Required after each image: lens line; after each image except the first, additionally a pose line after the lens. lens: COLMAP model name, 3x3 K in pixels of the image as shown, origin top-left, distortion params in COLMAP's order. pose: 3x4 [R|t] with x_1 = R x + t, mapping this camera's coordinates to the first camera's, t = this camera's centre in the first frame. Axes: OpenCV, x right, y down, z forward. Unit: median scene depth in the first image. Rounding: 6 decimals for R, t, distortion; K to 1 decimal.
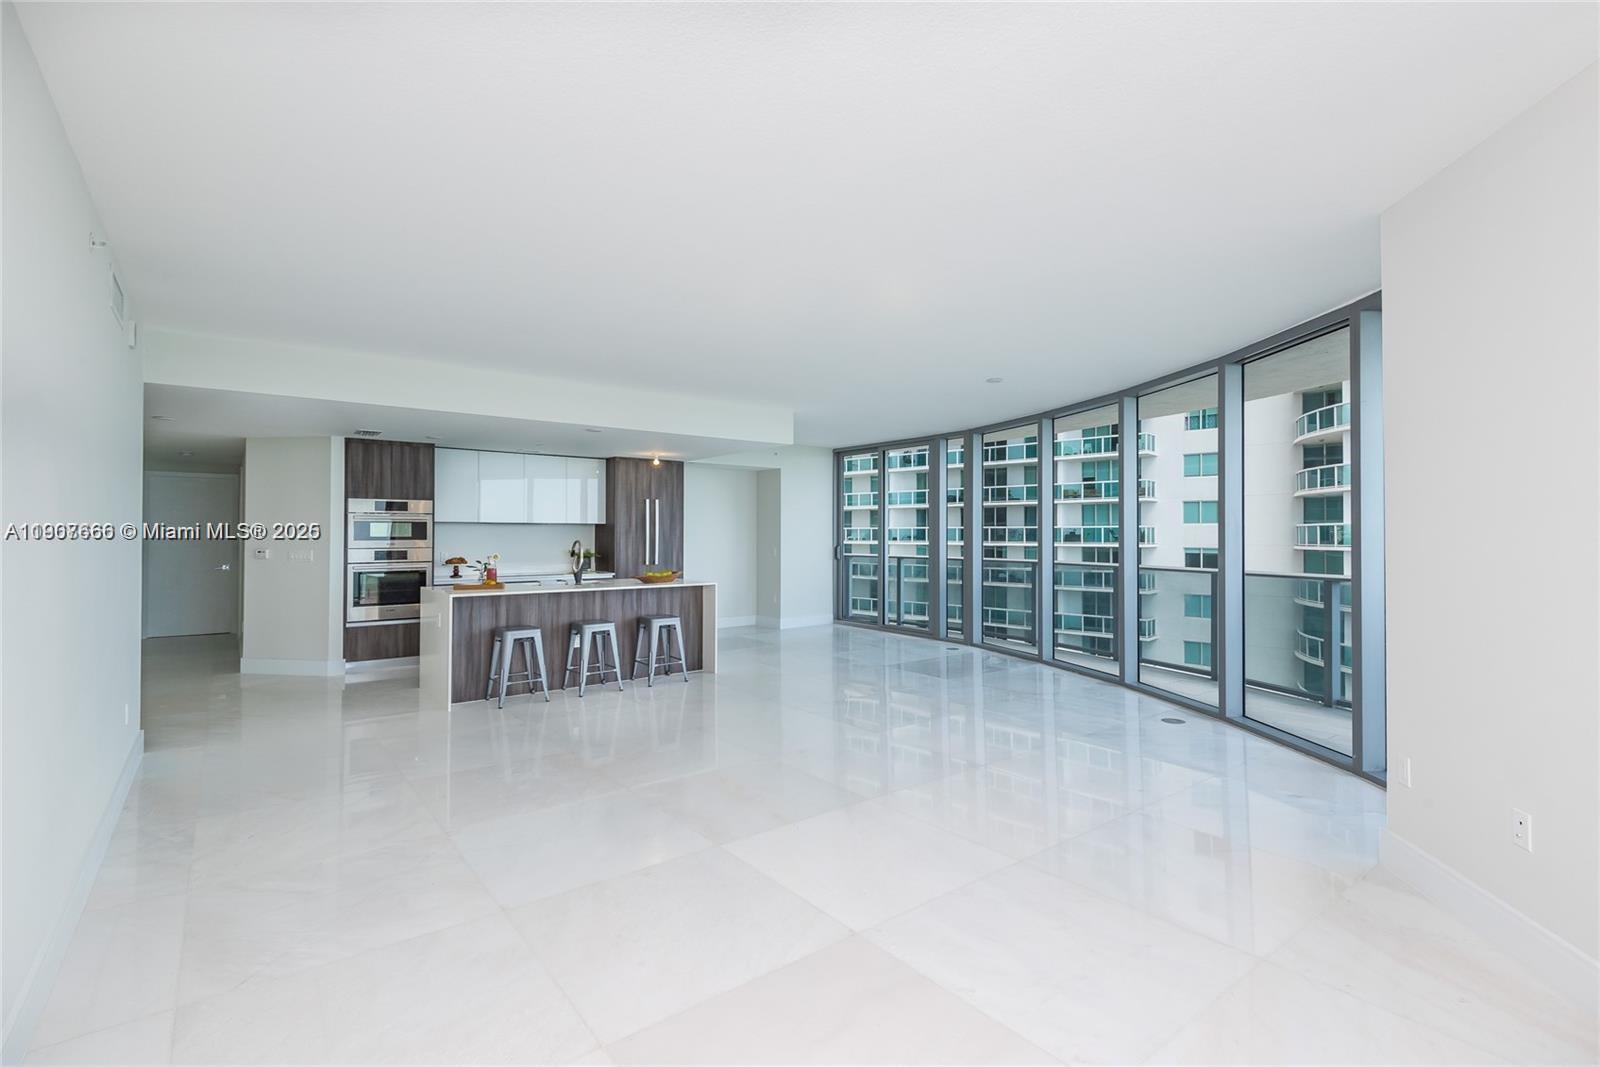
lens RADIAL K [[719.6, 0, 800.0], [0, 719.6, 533.5], [0, 0, 1]] dist [0.001163, 0.000161]
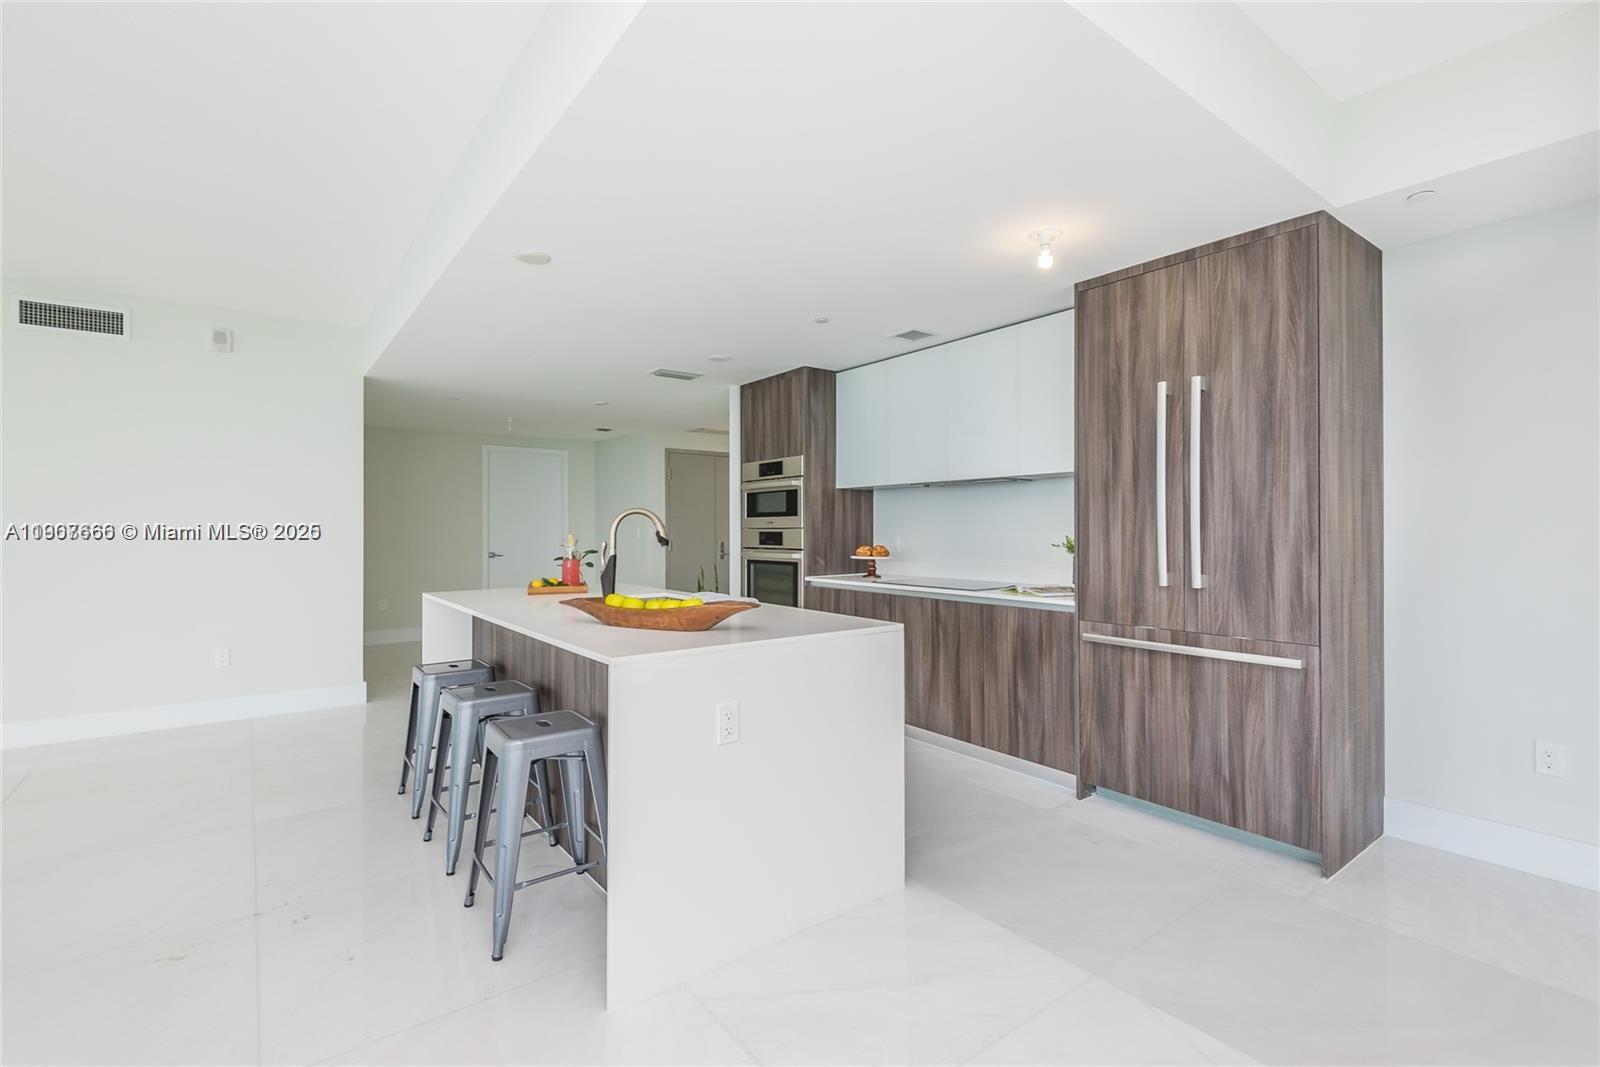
lens RADIAL K [[719.6, 0, 800.0], [0, 719.6, 533.5], [0, 0, 1]] dist [0.001163, 0.000161]
pose [[-0.001233, 0.006072, -0.999981, 0.136248], [0.009444, 0.999937, 0.006060, 0.021254], [0.999955, -0.009437, -0.001291, 1.014202]]
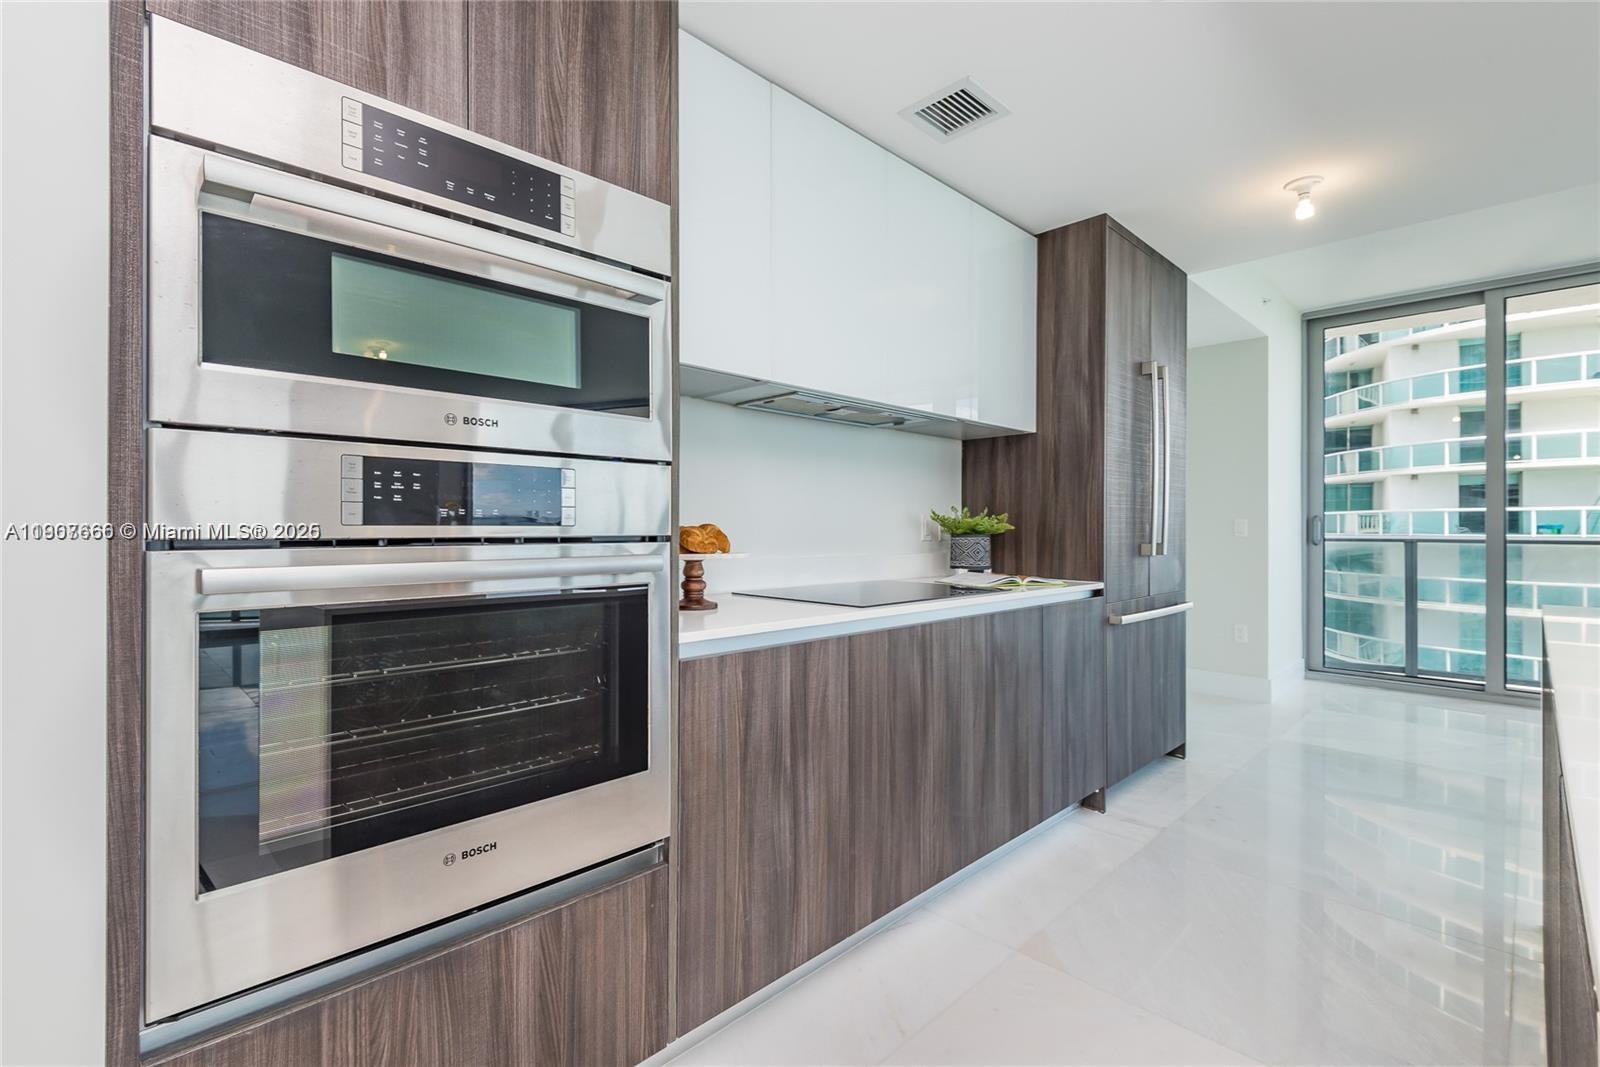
lens RADIAL K [[719.6, 0, 800.0], [0, 719.6, 533.5], [0, 0, 1]] dist [0.001163, 0.000161]
pose [[0.991871, -0.003491, 0.127199, -0.510246], [0.002312, 0.999953, 0.009416, 0.037029], [-0.127226, -0.009045, 0.991833, 0.826707]]
